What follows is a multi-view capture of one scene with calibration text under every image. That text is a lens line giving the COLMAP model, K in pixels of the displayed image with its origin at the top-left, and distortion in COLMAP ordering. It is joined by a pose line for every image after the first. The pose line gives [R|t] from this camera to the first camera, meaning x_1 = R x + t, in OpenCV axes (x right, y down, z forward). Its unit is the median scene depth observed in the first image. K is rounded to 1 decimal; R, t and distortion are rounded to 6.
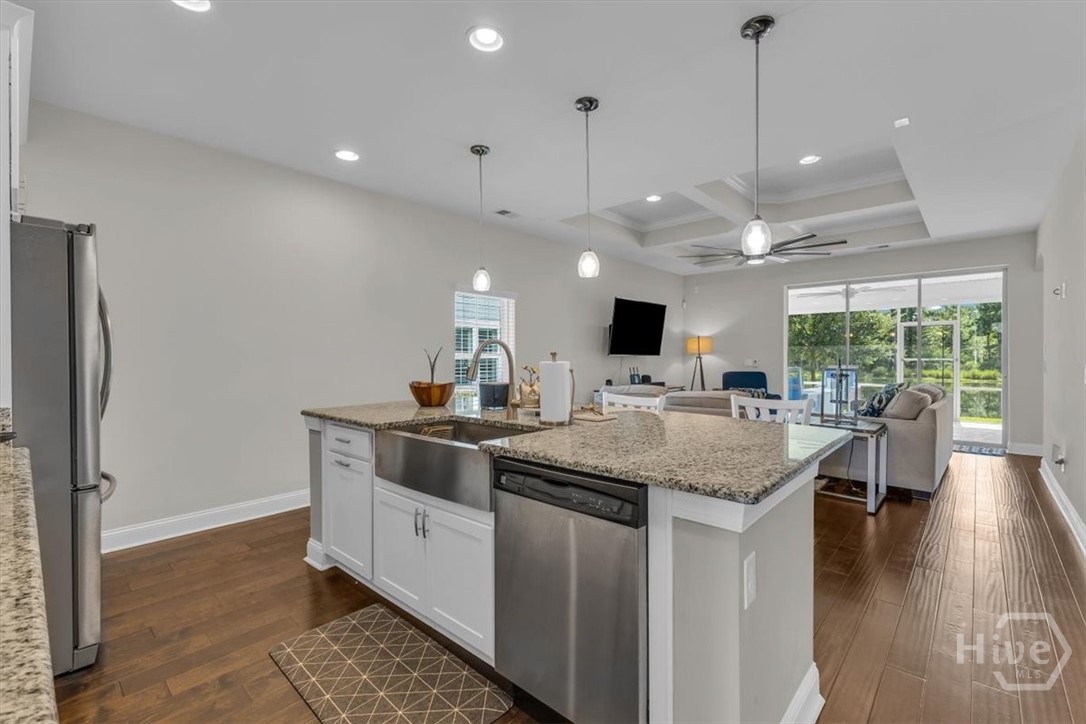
lens RADIAL K [[471.6, 0, 545.1], [0, 471.6, 359.9], [0, 0, 1]] dist [0.009290, -0.001305]
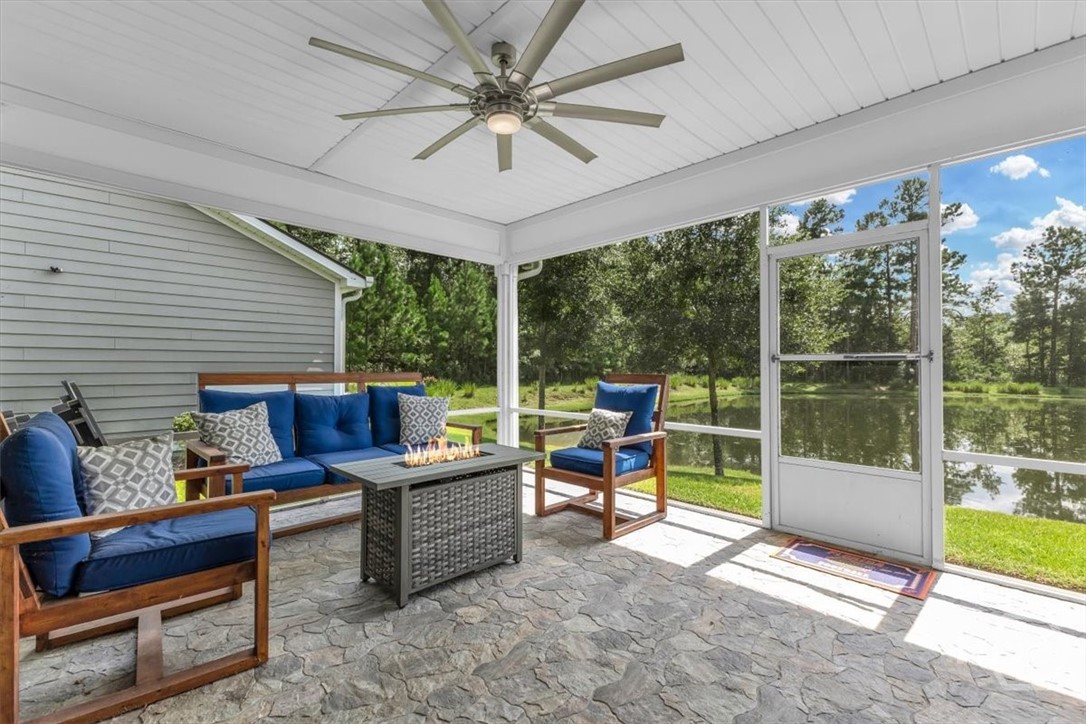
lens RADIAL K [[471.6, 0, 545.1], [0, 471.6, 359.9], [0, 0, 1]] dist [0.009290, -0.001305]
pose [[0.999139, 0.001987, -0.041452, 1.448445], [-0.002891, 0.999759, -0.021762, 0.021560], [0.041399, 0.021863, 0.998903, 1.573353]]
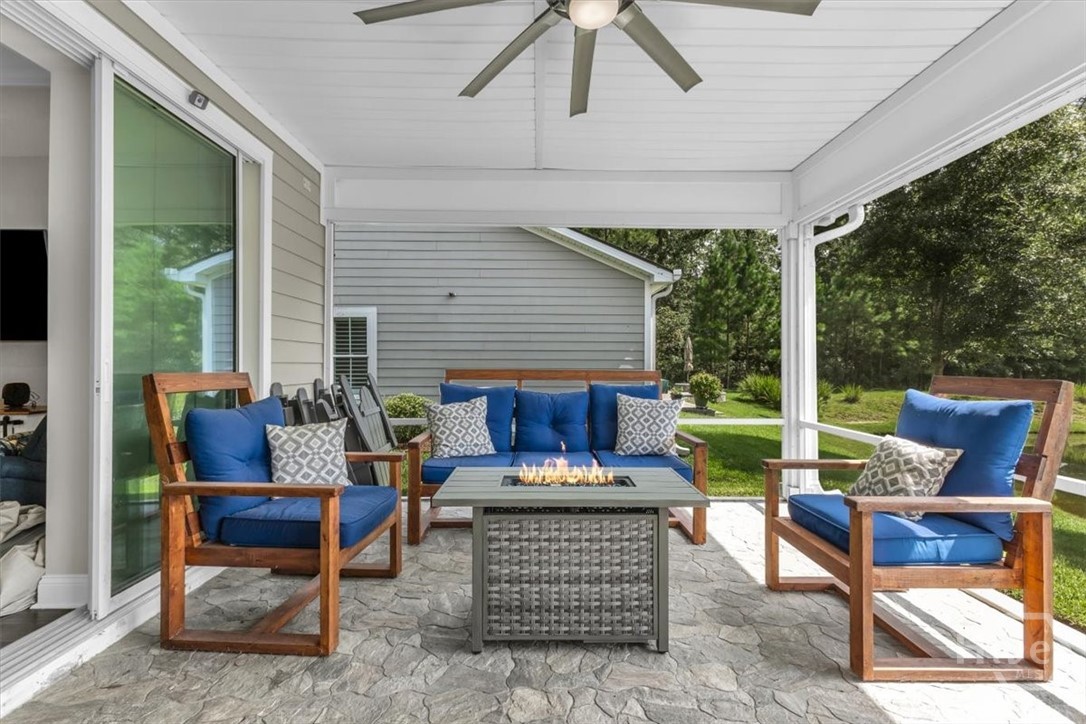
lens RADIAL K [[471.6, 0, 545.1], [0, 471.6, 359.9], [0, 0, 1]] dist [0.009290, -0.001305]
pose [[0.687796, -0.002013, -0.725902, 1.630789], [-0.009866, 0.999878, -0.012121, 0.020007], [0.725837, 0.015499, 0.687692, 1.841783]]
